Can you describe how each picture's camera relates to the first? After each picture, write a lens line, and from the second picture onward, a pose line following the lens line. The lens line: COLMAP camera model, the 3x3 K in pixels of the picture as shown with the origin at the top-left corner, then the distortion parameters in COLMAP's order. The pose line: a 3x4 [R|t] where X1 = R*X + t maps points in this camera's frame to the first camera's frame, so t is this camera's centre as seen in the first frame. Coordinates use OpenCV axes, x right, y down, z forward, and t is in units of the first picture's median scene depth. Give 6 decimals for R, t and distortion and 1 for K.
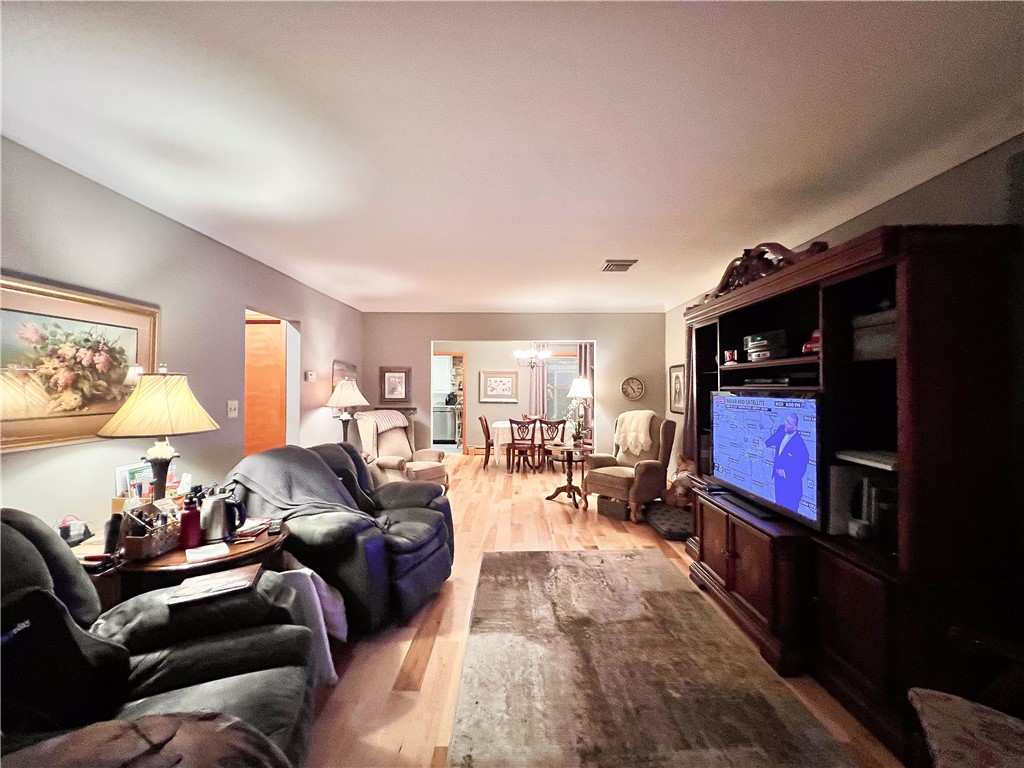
lens RADIAL K [[413.9, 0, 513.6], [0, 413.9, 382.7], [0, 0, 1]] dist [-0.000587, -0.000056]
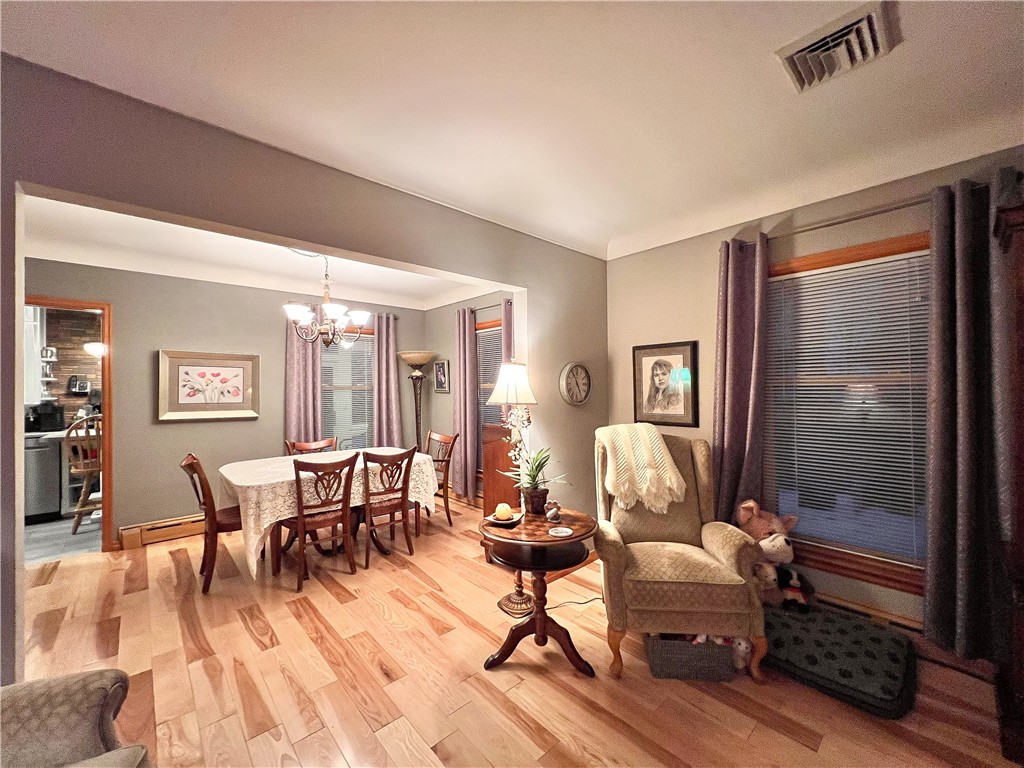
lens RADIAL K [[413.9, 0, 511.8], [0, 413.9, 386.7], [0, 0, 1]] dist [-0.000587, -0.000056]
pose [[0.737457, -0.000930, 0.675394, -0.127393], [0.002234, 0.999997, -0.001062, 0.014510], [-0.675391, 0.002292, 0.737457, 0.541742]]
